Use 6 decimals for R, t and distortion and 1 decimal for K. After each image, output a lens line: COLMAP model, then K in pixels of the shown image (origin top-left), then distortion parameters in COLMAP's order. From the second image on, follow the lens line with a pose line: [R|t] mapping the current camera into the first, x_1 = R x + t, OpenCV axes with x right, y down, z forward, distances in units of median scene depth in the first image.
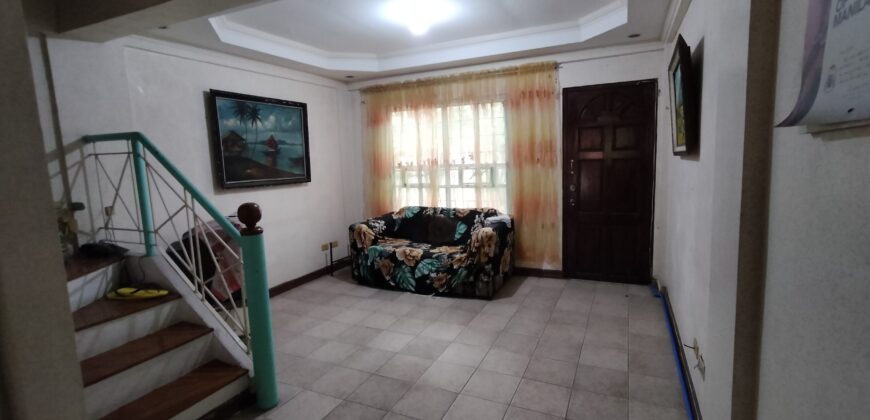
lens RADIAL K [[400.2, 0, 439.2], [0, 400.2, 206.9], [0, 0, 1]] dist [0.000853, 0.000107]
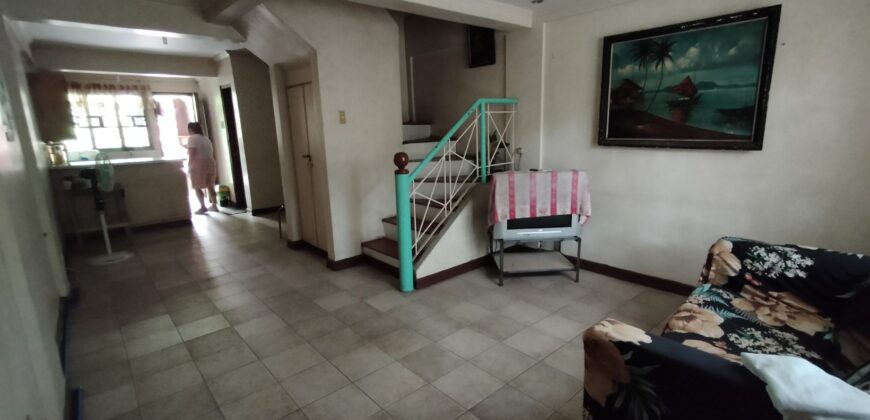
lens RADIAL K [[400.2, 0, 439.9], [0, 400.2, 209.7], [0, 0, 1]] dist [0.000853, 0.000107]
pose [[-0.392726, 0.235454, -0.889004, 0.450066], [-0.073462, 0.955550, 0.285531, -0.129080], [0.916717, 0.177443, -0.357972, 0.925575]]
